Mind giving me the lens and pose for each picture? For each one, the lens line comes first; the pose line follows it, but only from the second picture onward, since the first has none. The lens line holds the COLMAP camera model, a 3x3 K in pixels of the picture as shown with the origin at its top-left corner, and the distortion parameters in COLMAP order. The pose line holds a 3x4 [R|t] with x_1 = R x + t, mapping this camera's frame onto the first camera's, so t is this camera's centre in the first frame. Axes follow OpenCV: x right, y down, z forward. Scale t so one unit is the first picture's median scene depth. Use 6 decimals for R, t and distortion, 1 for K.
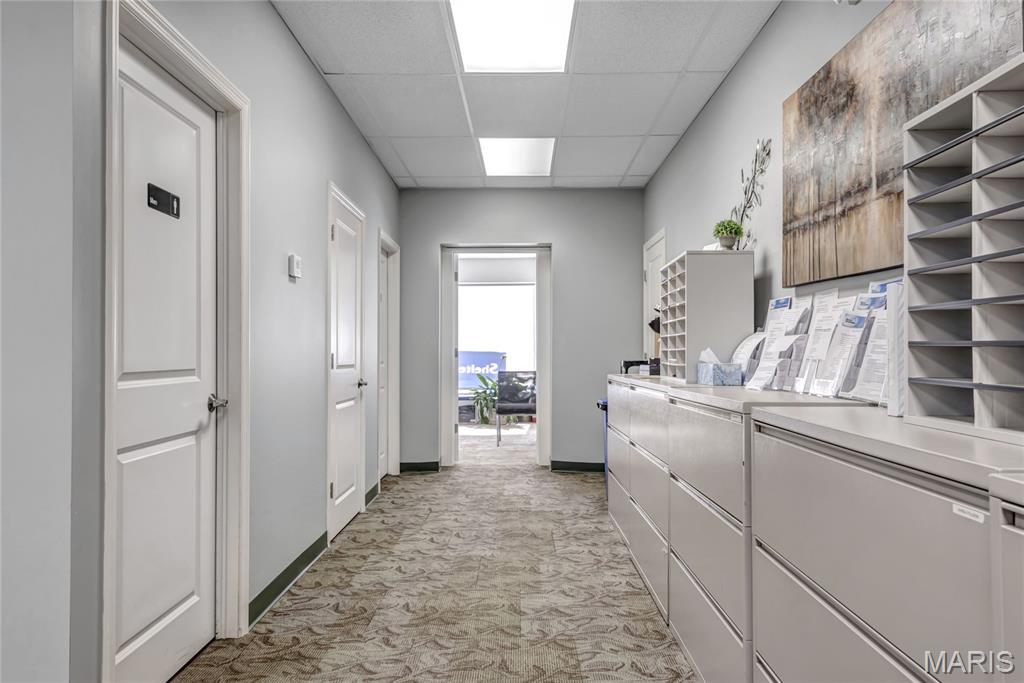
lens RADIAL K [[773.0, 0, 512.0], [0, 773.0, 341.5], [0, 0, 1]] dist [0.025316, -0.004390]
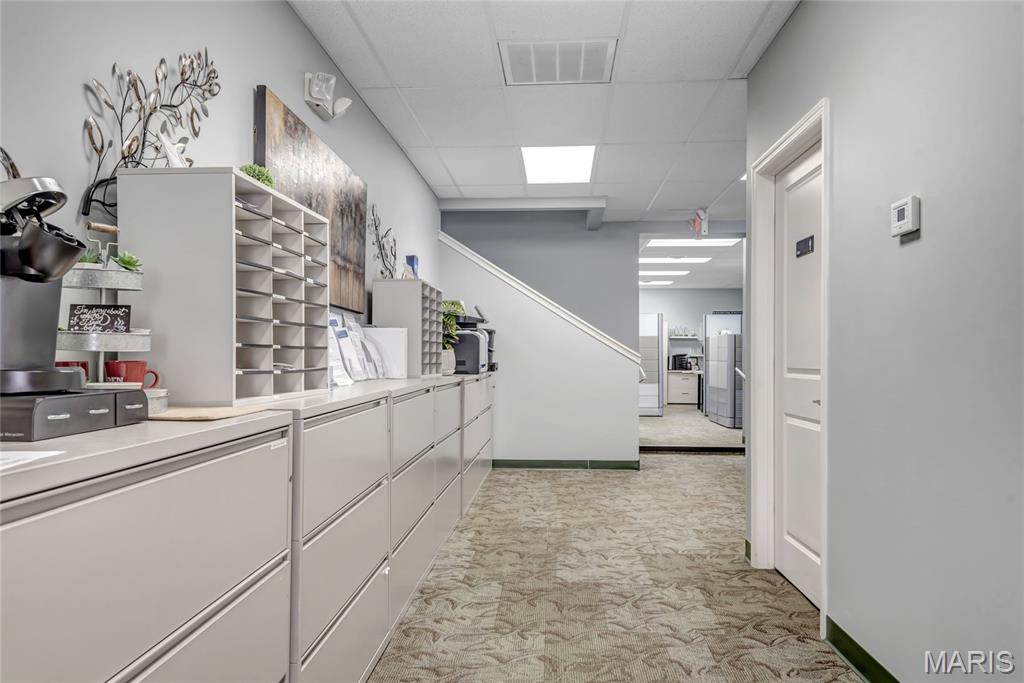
lens RADIAL K [[773.0, 0, 512.0], [0, 773.0, 341.5], [0, 0, 1]] dist [0.025316, -0.004390]
pose [[-0.998962, -0.003008, 0.045460, 0.008970], [-0.004566, 0.999404, -0.034216, 0.030764], [-0.045330, -0.034388, -0.998380, 1.902054]]
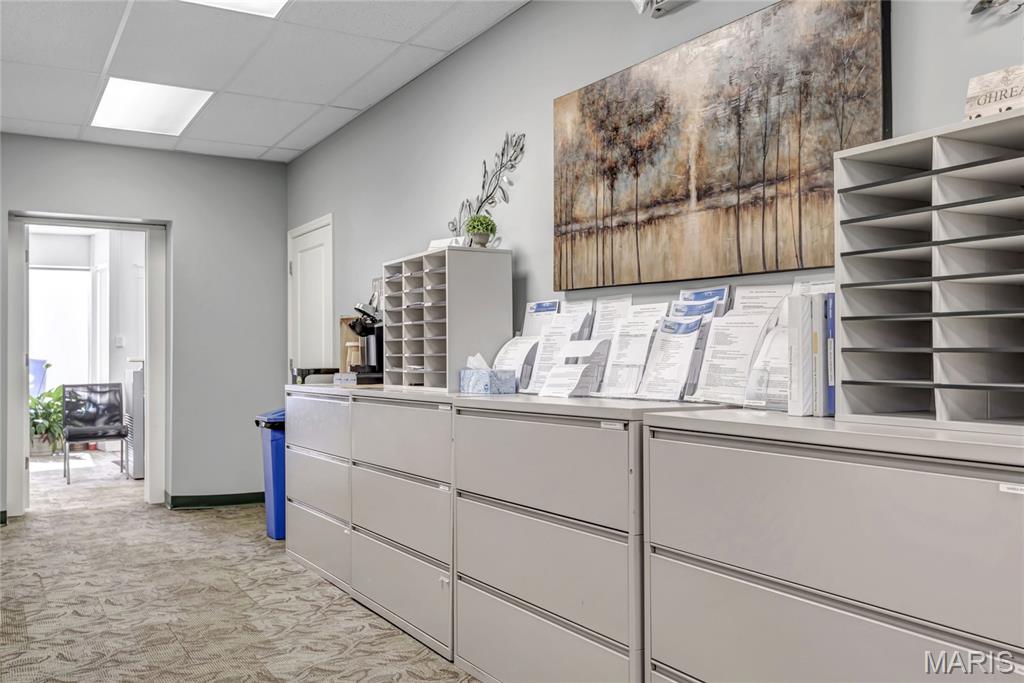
lens RADIAL K [[900.1, 0, 512.0], [0, 900.1, 341.5], [0, 0, 1]] dist [0.027851, -0.018544]
pose [[0.861011, 0.005176, 0.508560, -0.265427], [-0.003098, 0.999983, -0.004933, -0.000629], [-0.508577, 0.002672, 0.861012, 0.060434]]
